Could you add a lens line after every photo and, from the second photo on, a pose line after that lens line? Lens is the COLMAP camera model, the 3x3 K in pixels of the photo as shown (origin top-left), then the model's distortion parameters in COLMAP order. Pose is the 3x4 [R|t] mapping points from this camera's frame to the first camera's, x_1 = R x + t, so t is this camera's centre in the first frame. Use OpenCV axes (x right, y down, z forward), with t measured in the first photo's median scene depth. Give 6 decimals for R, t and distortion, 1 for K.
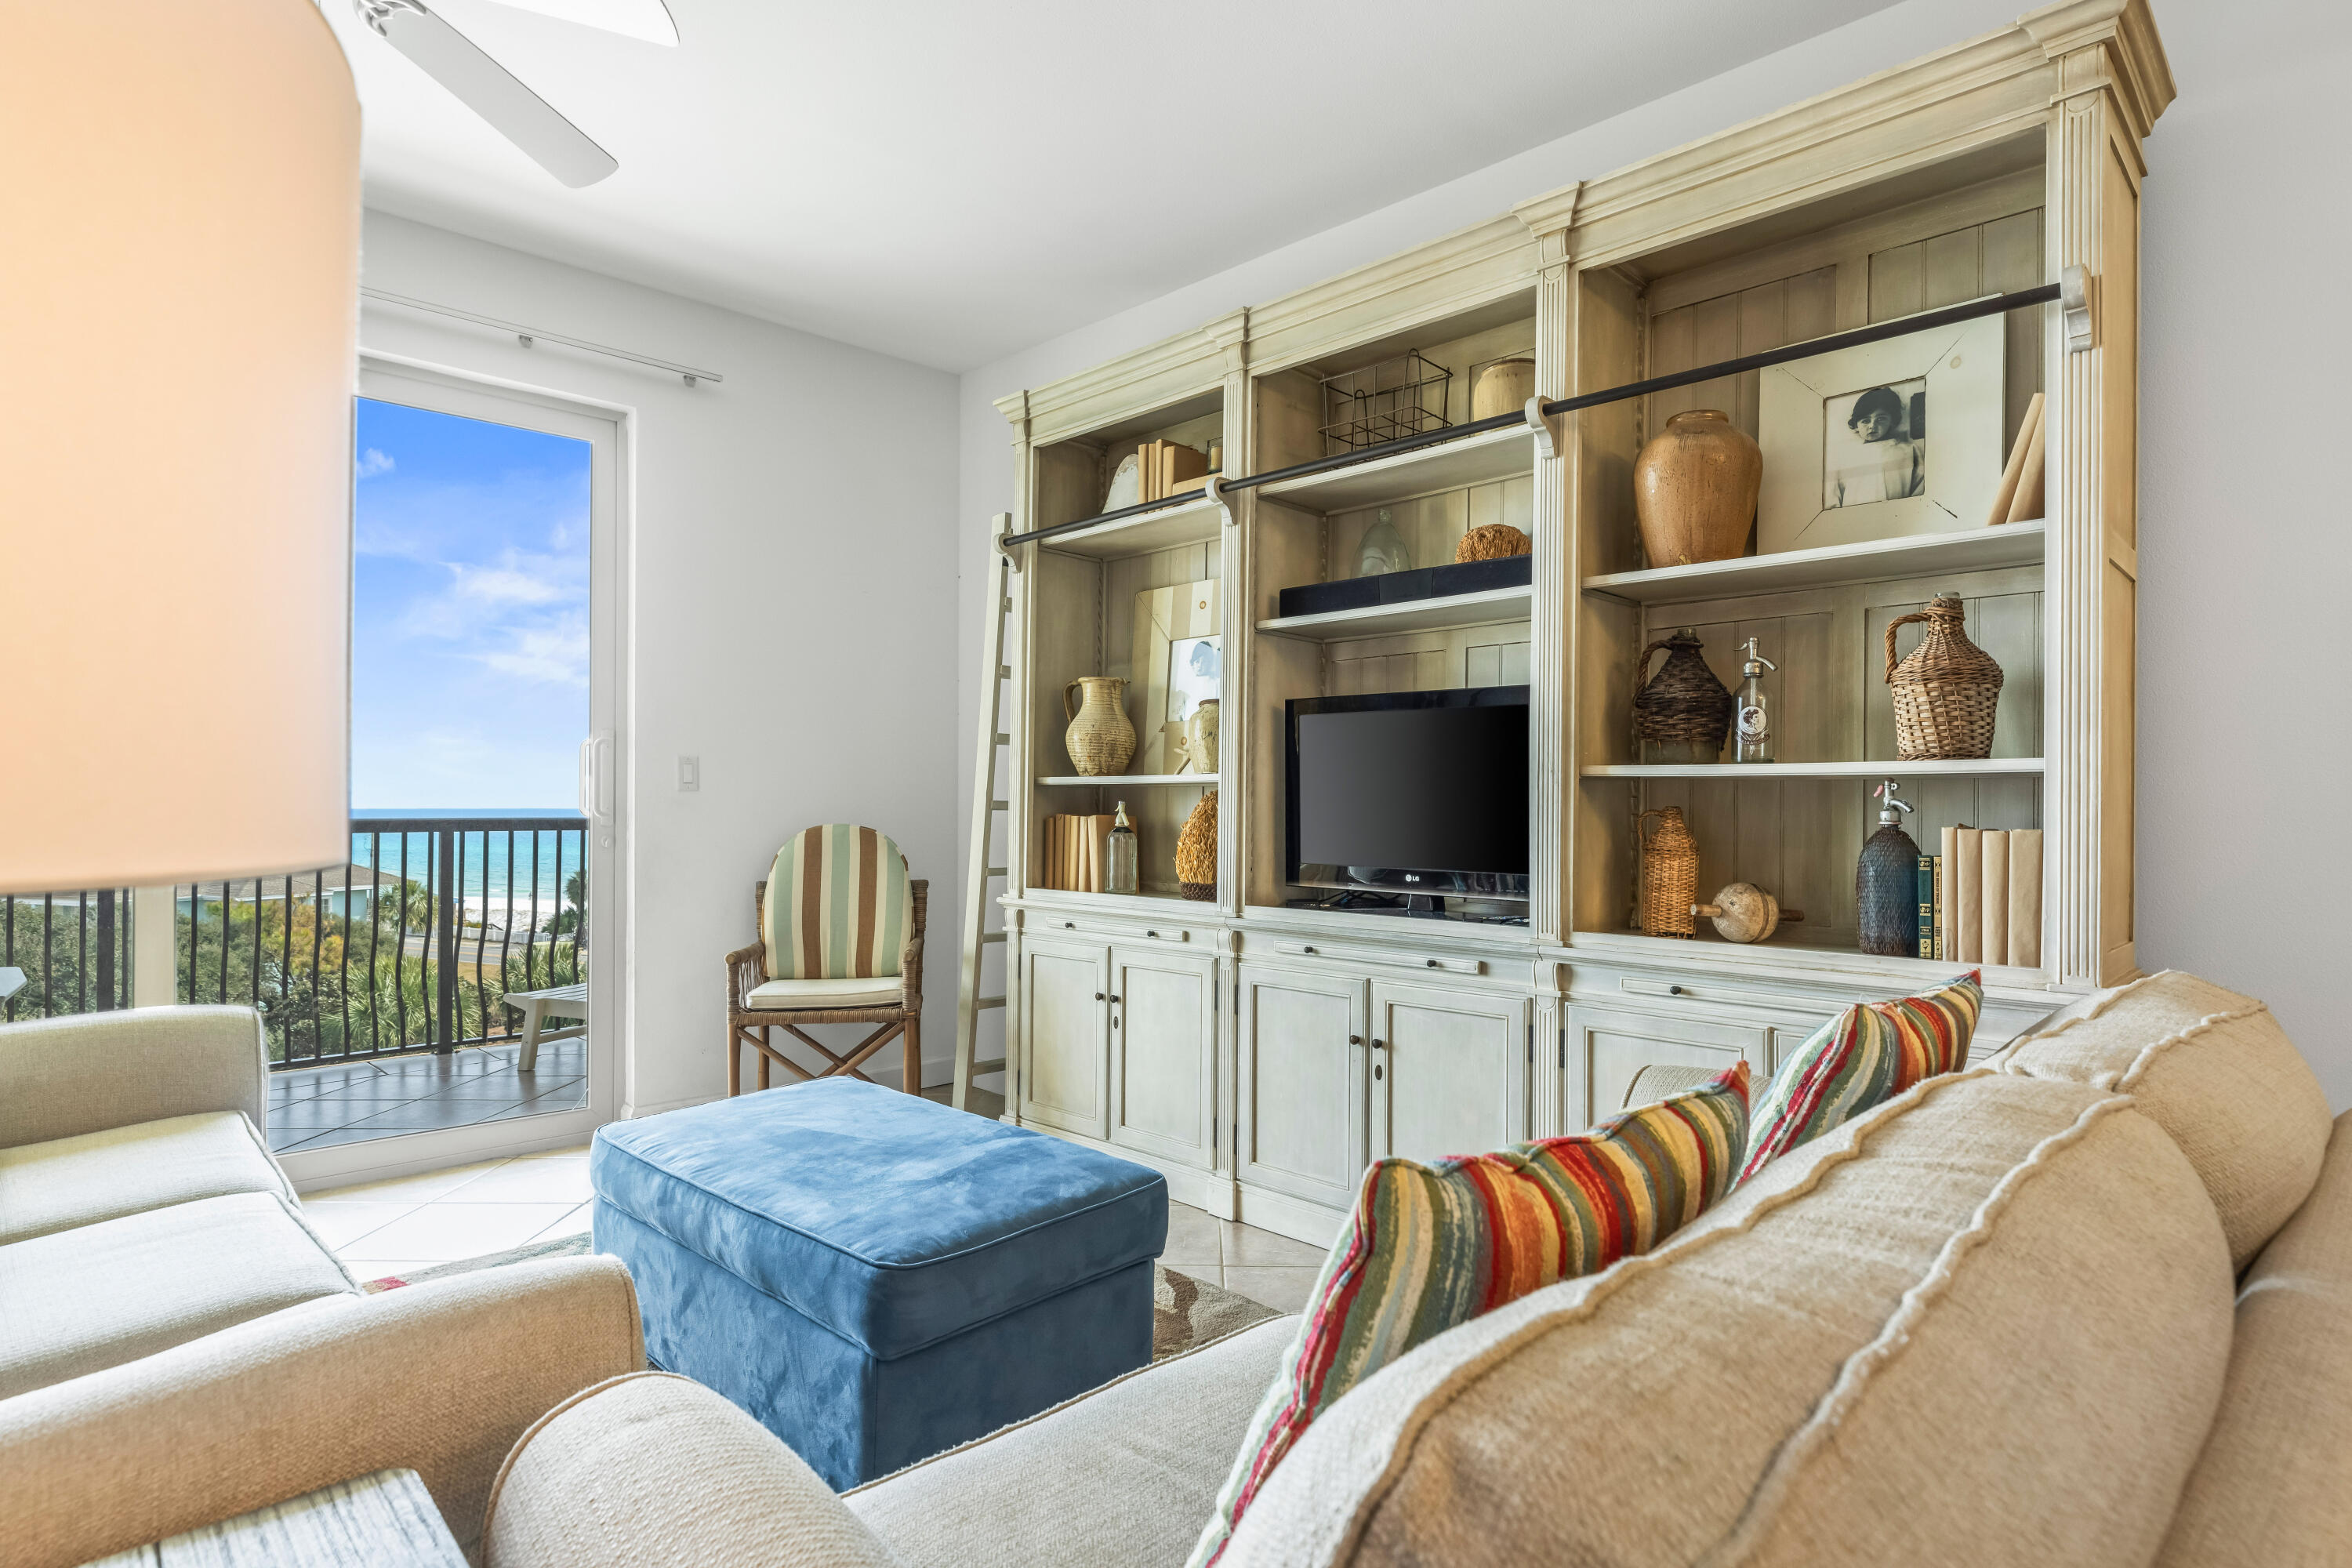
lens RADIAL K [[1252.4, 0, 1171.2], [0, 1252.4, 802.4], [0, 0, 1]] dist [-0.003643, 0.002225]
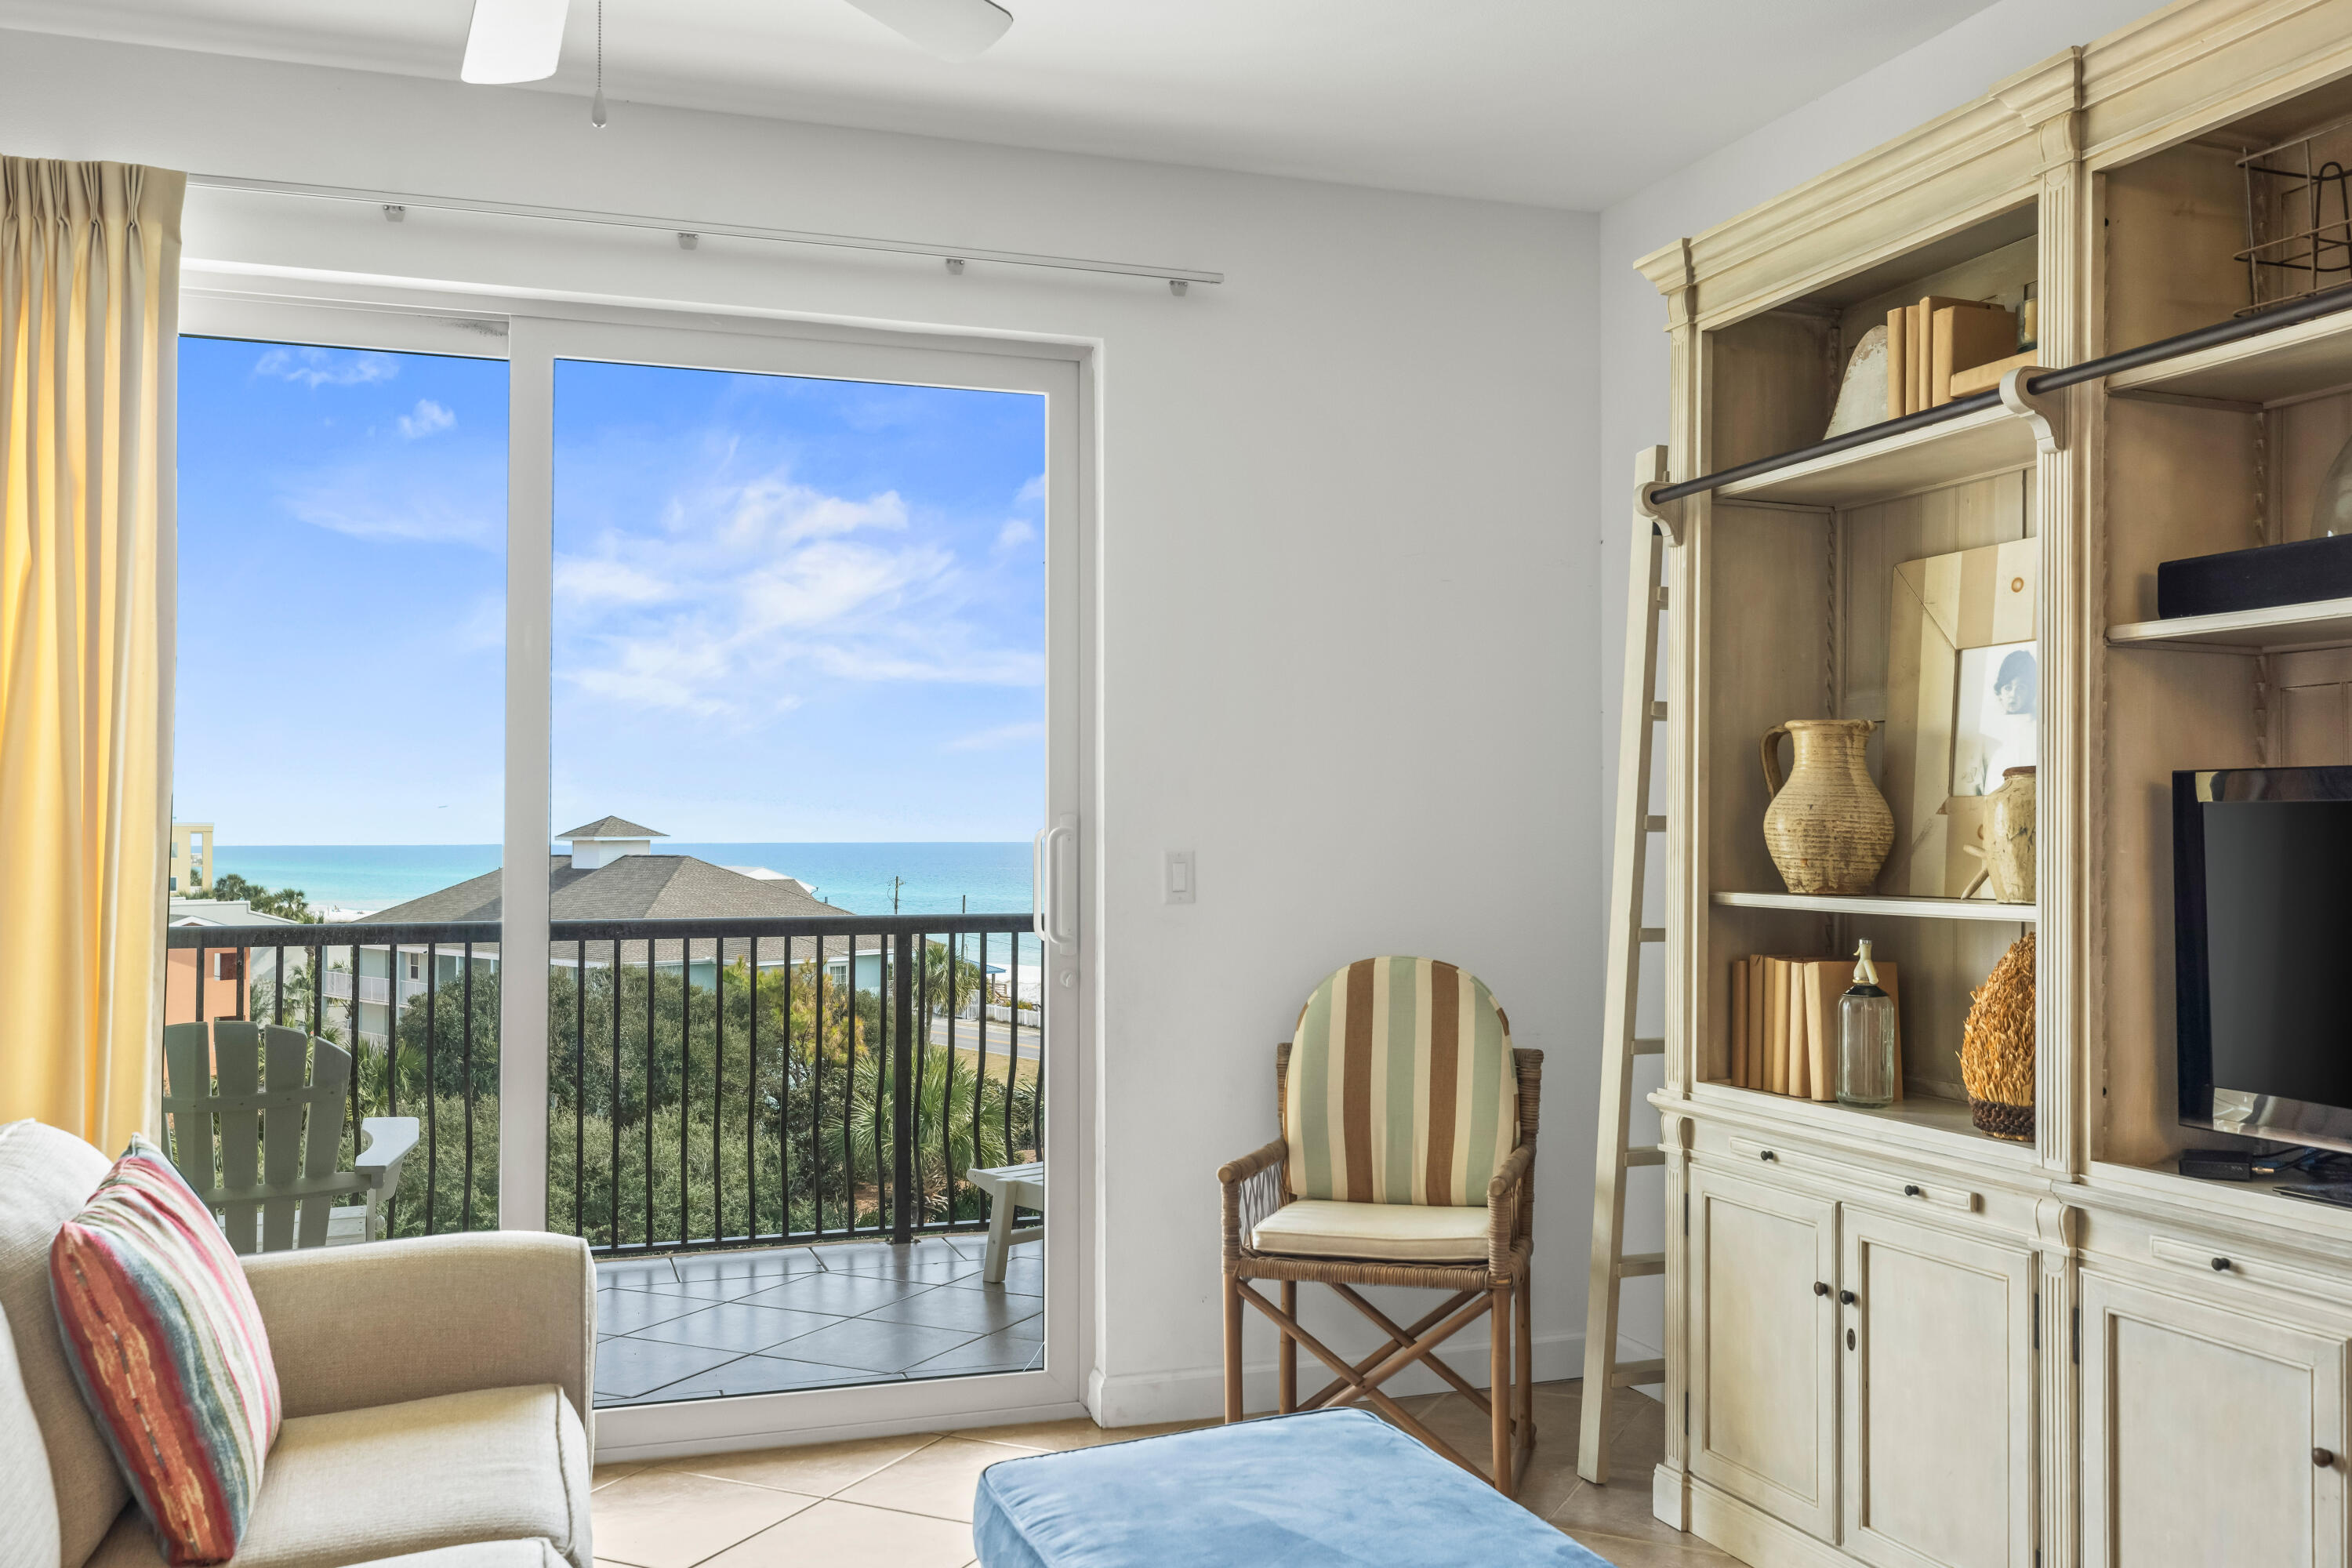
lens RADIAL K [[1941.8, 0, 1165.9], [0, 1941.8, 804.0], [0, 0, 1]] dist [0.014406, -0.011144]
pose [[0.907321, -0.011396, -0.420284, 0.050514], [0.005392, 0.999866, -0.015472, -0.057261], [0.420404, 0.011772, 0.907261, 0.077457]]
